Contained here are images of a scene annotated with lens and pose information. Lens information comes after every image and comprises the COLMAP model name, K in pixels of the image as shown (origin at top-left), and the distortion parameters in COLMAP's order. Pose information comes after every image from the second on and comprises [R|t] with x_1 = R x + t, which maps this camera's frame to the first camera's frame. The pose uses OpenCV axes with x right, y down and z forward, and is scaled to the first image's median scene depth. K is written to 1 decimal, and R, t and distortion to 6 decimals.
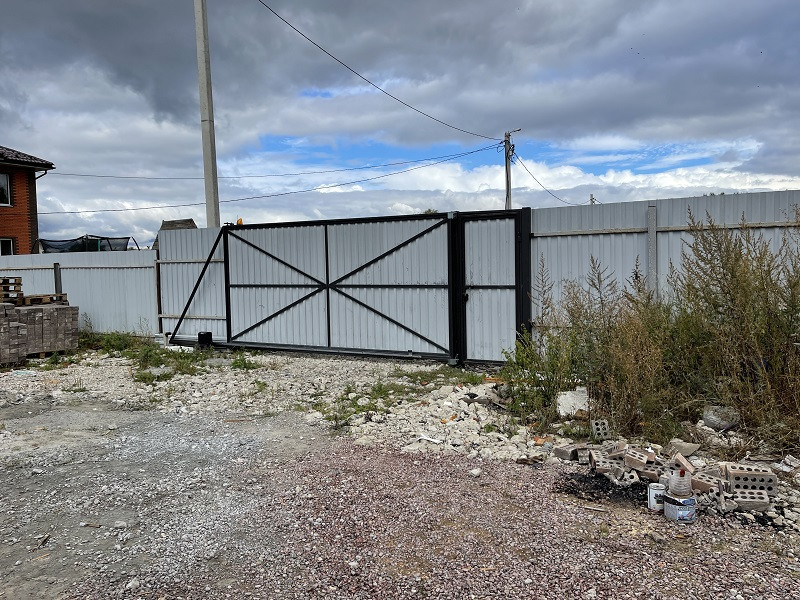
lens RADIAL K [[608.2, 0, 400.2], [0, 608.2, 298.8], [0, 0, 1]] dist [0.095769, -0.003486]
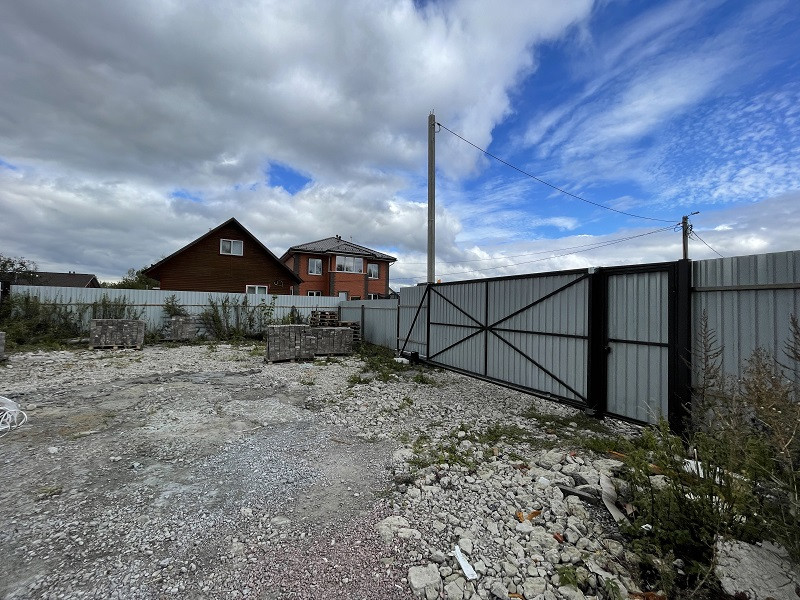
lens RADIAL K [[318.1, 0, 397.0], [0, 318.1, 299.6], [0, 0, 1]] dist [-0.001383, -0.000283]
pose [[0.836280, 0.024561, -0.547752, 0.094395], [-0.071465, 0.995357, -0.064478, -0.024831], [0.543625, 0.093067, 0.834152, 0.325658]]
